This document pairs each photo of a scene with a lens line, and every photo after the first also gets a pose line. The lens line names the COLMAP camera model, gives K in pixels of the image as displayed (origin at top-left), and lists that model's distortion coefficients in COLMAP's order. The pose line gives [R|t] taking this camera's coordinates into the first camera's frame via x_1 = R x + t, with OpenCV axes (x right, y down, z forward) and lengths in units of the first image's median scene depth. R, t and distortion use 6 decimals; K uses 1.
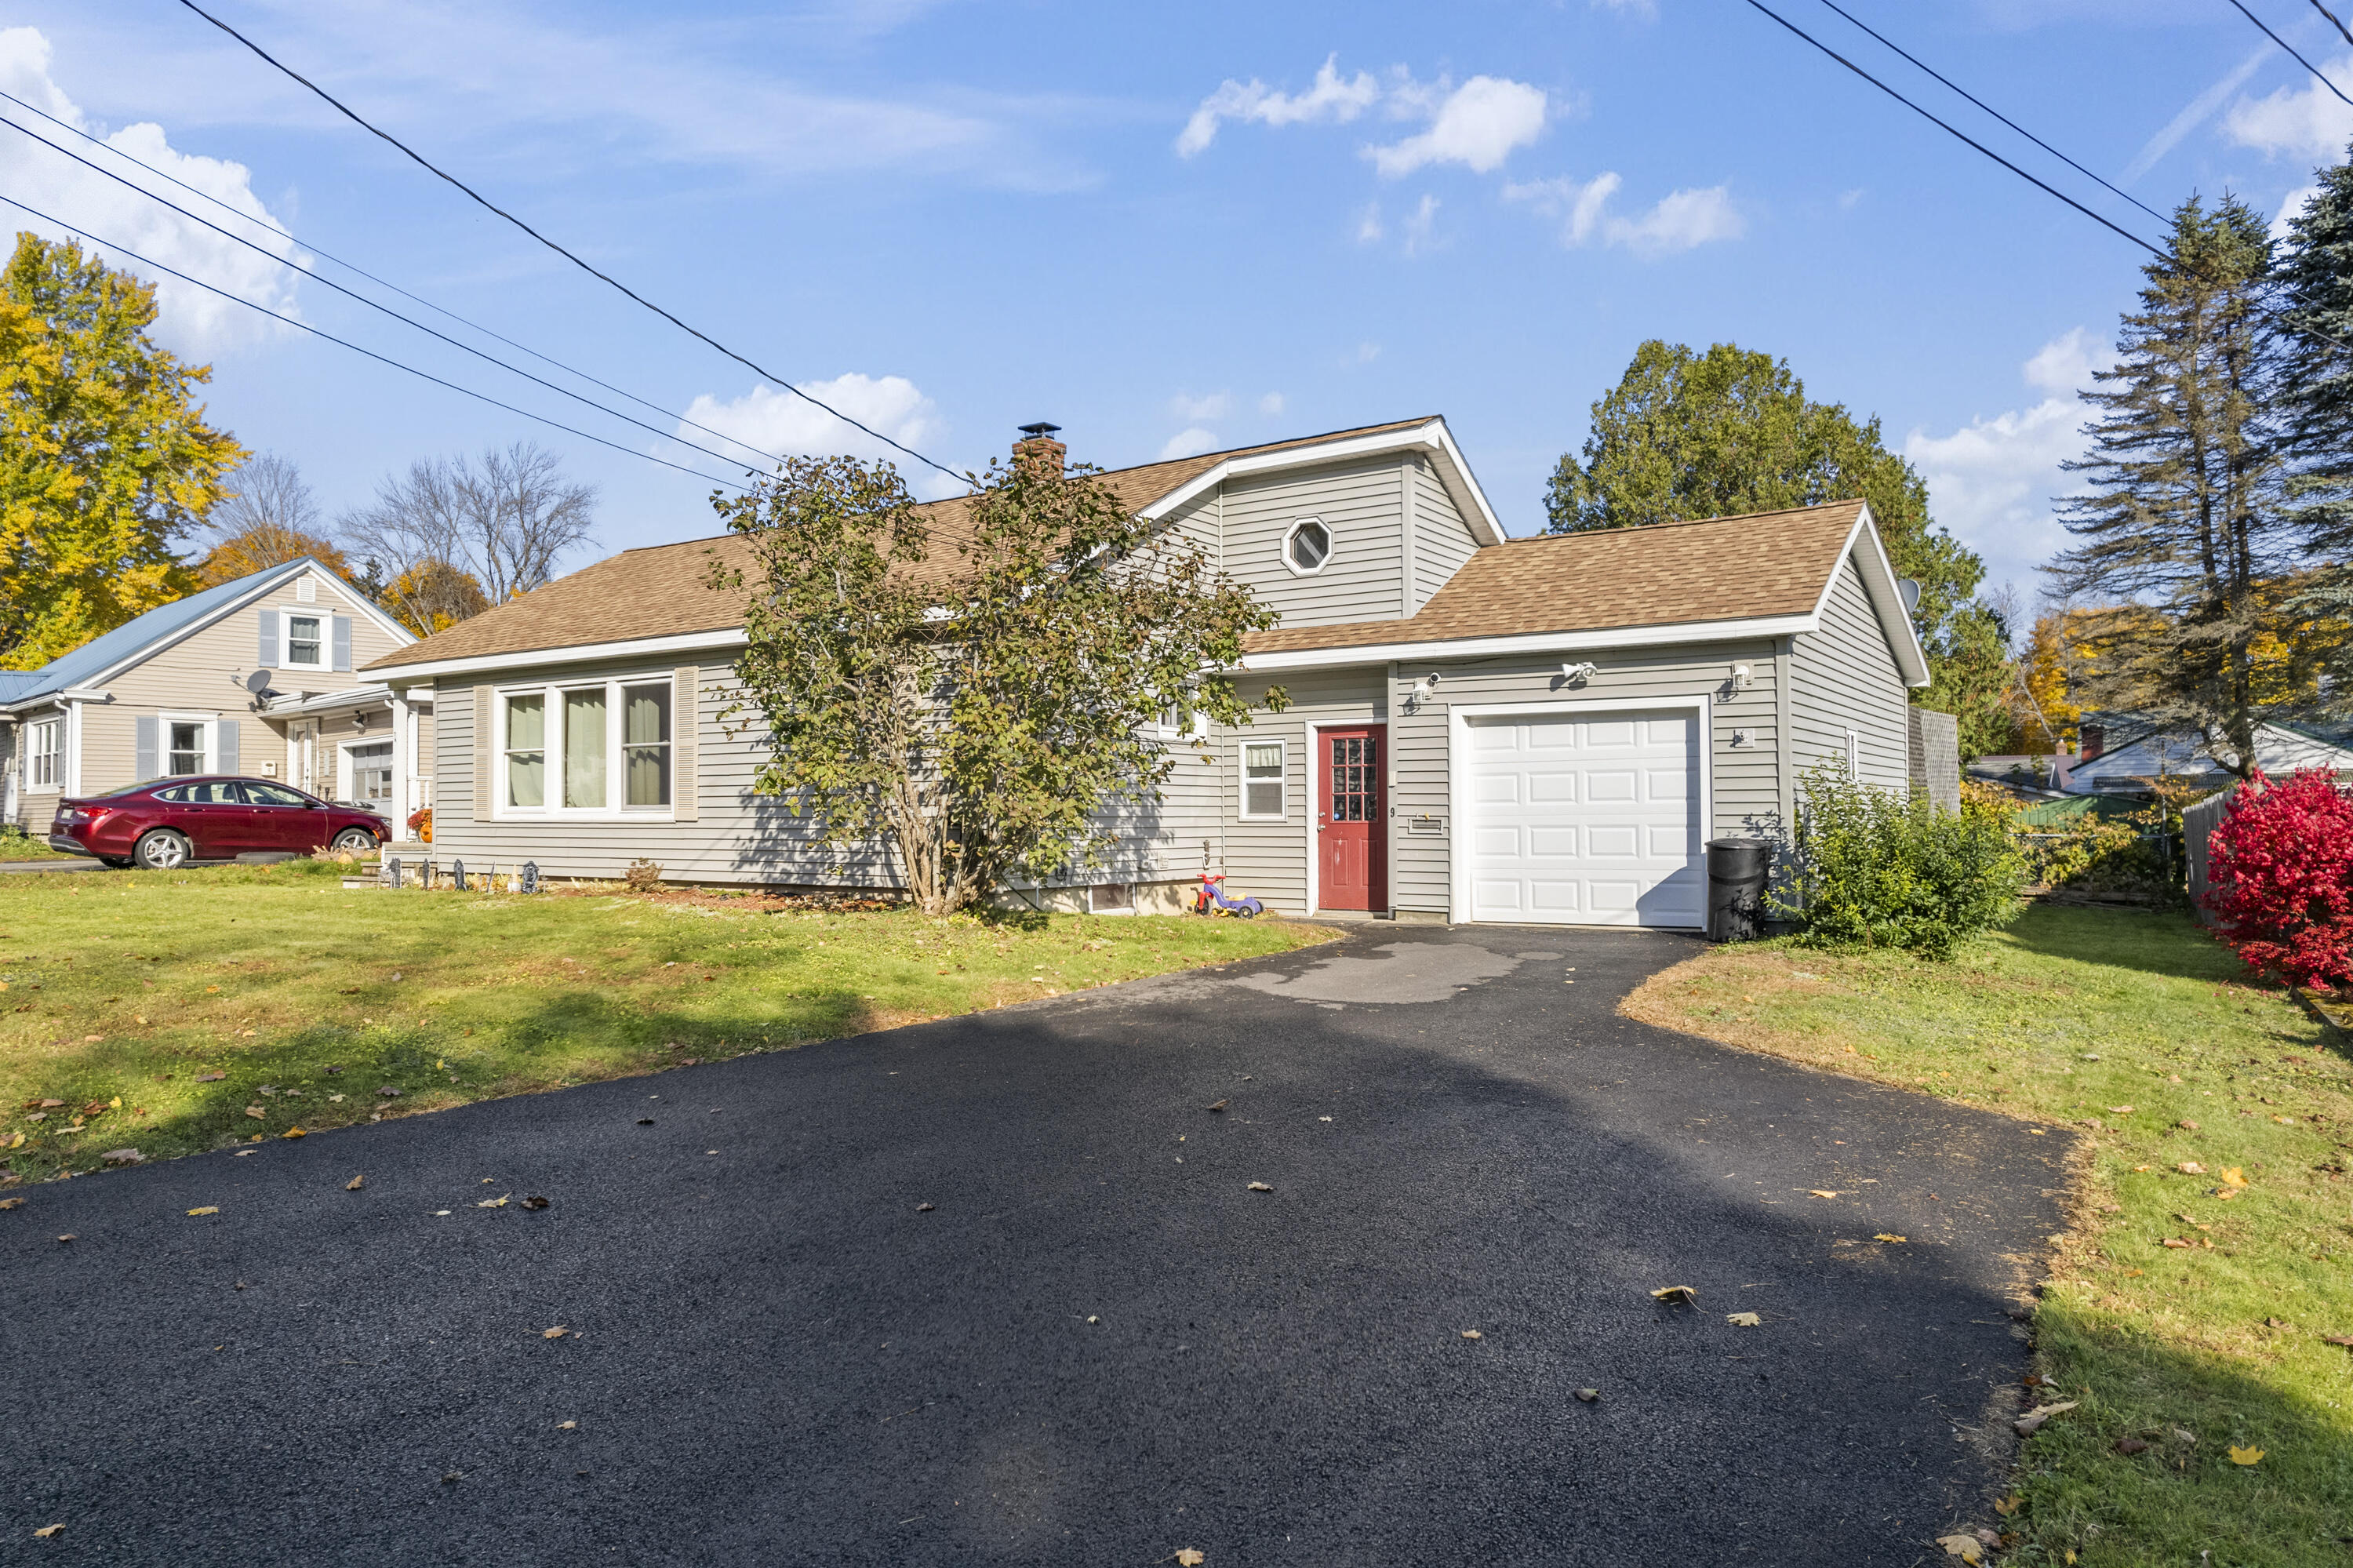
lens RADIAL K [[1492.7, 0, 1178.3], [0, 1492.7, 797.9], [0, 0, 1]] dist [-0.078393, 0.053735]
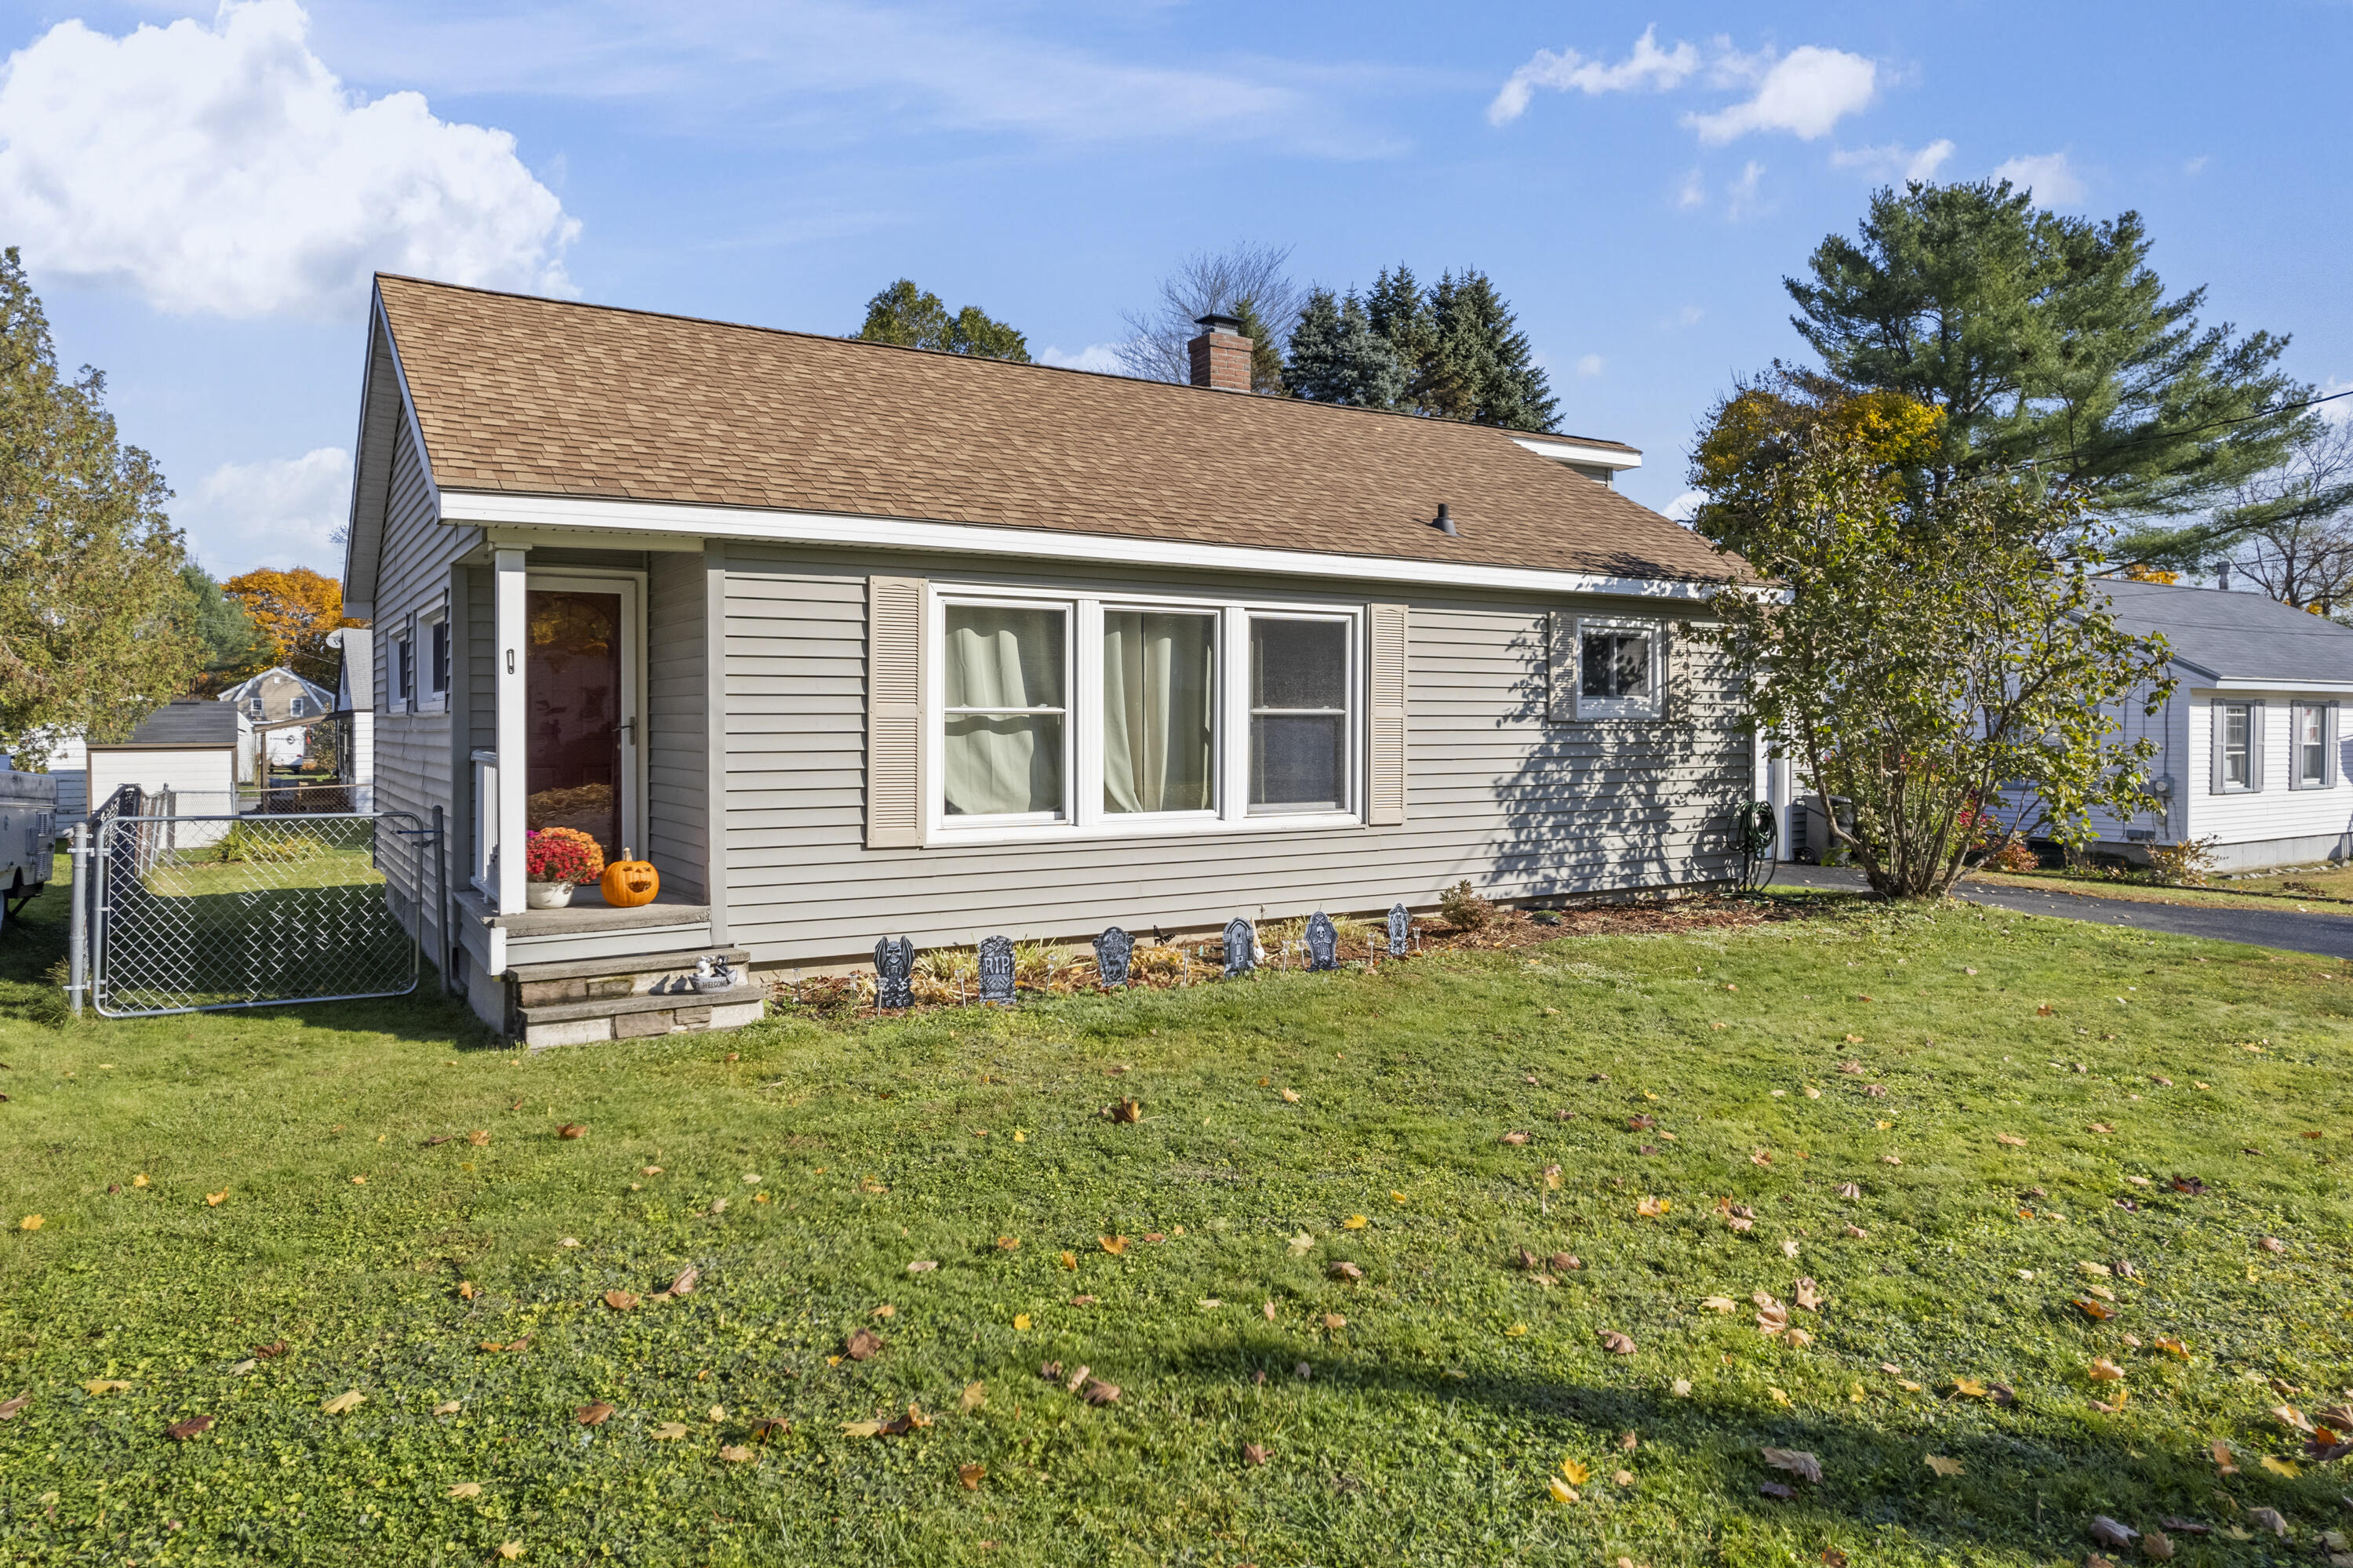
lens RADIAL K [[1492.7, 0, 1178.3], [0, 1492.7, 797.9], [0, 0, 1]] dist [-0.078393, 0.053735]
pose [[0.417348, -0.036425, 0.908016, -1.046592], [0.000289, 0.999202, 0.039950, -0.025990], [-0.908746, -0.016410, 0.417026, 0.817427]]
